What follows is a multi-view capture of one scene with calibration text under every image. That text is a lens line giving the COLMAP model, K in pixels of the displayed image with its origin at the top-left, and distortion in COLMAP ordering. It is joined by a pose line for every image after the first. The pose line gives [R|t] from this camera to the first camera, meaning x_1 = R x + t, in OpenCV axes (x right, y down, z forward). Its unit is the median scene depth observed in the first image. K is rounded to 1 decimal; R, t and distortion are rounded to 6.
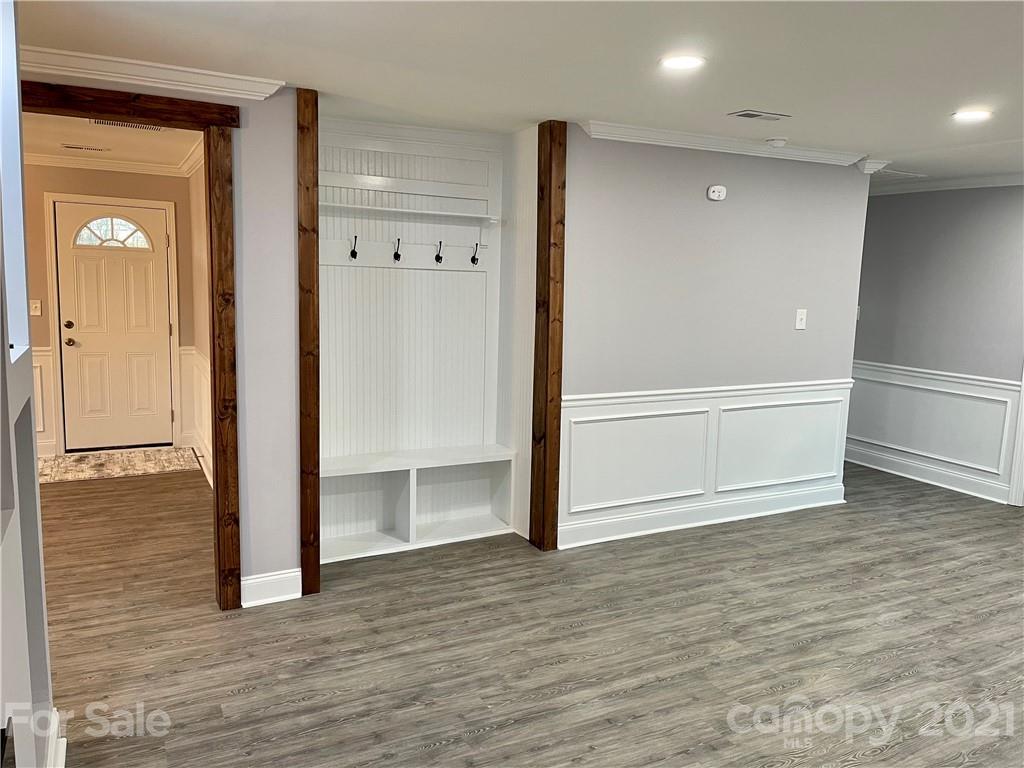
lens RADIAL K [[773.9, 0, 516.1], [0, 773.9, 381.1], [0, 0, 1]] dist [0.067893, -0.081202]
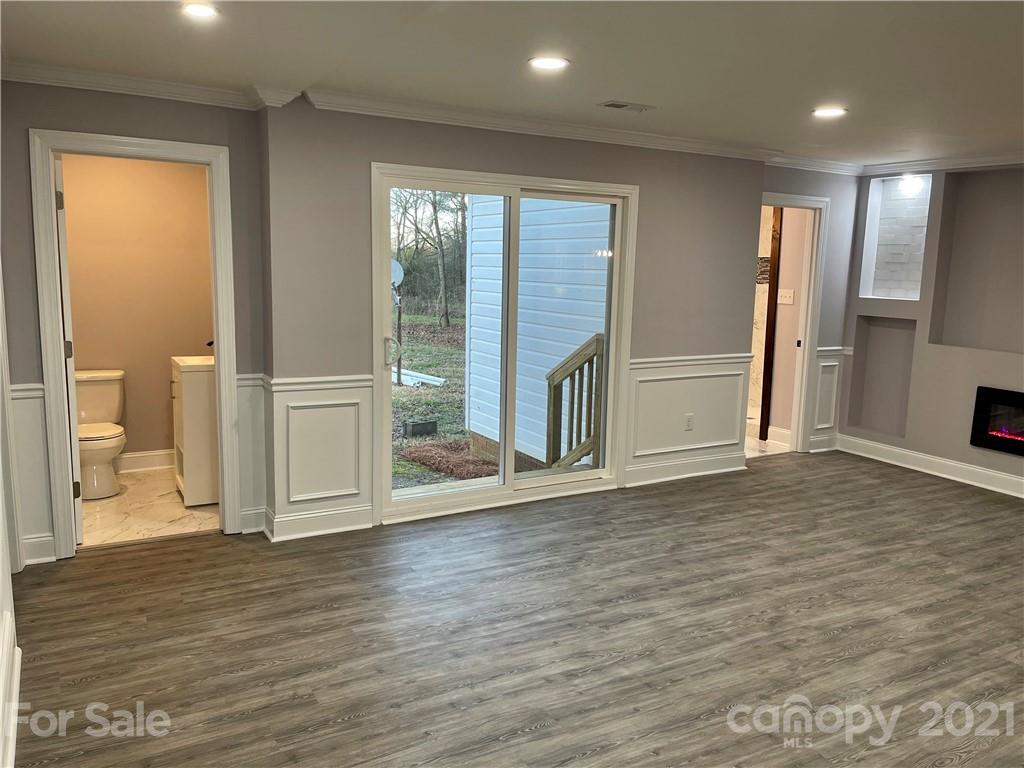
lens RADIAL K [[773.9, 0, 510.6], [0, 773.9, 388.0], [0, 0, 1]] dist [0.067893, -0.081202]
pose [[-0.998112, -0.046401, -0.040247, 0.858154], [-0.055682, 0.960133, 0.273944, -0.180968], [0.025931, 0.275667, -0.960903, 1.652841]]
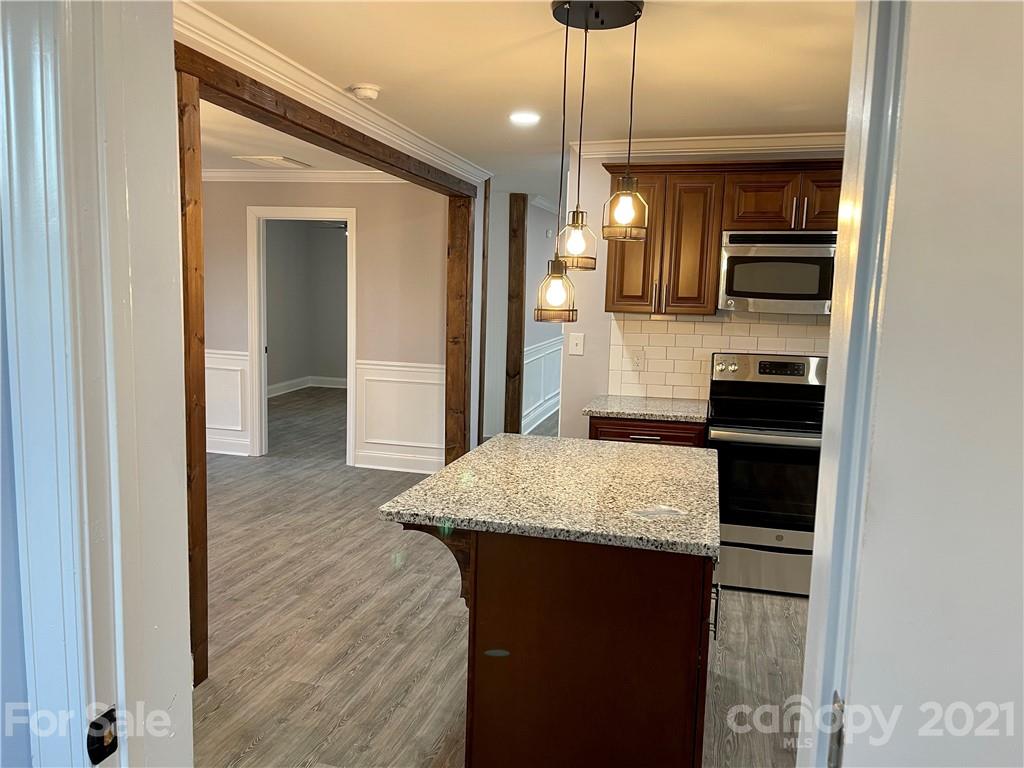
lens RADIAL K [[773.9, 0, 510.0], [0, 773.9, 386.2], [0, 0, 1]] dist [0.067893, -0.081202]
pose [[0.672456, -0.101606, 0.733130, -1.489687], [0.082761, 0.994643, 0.061938, -0.009939], [-0.735495, 0.019024, 0.677263, -0.188165]]
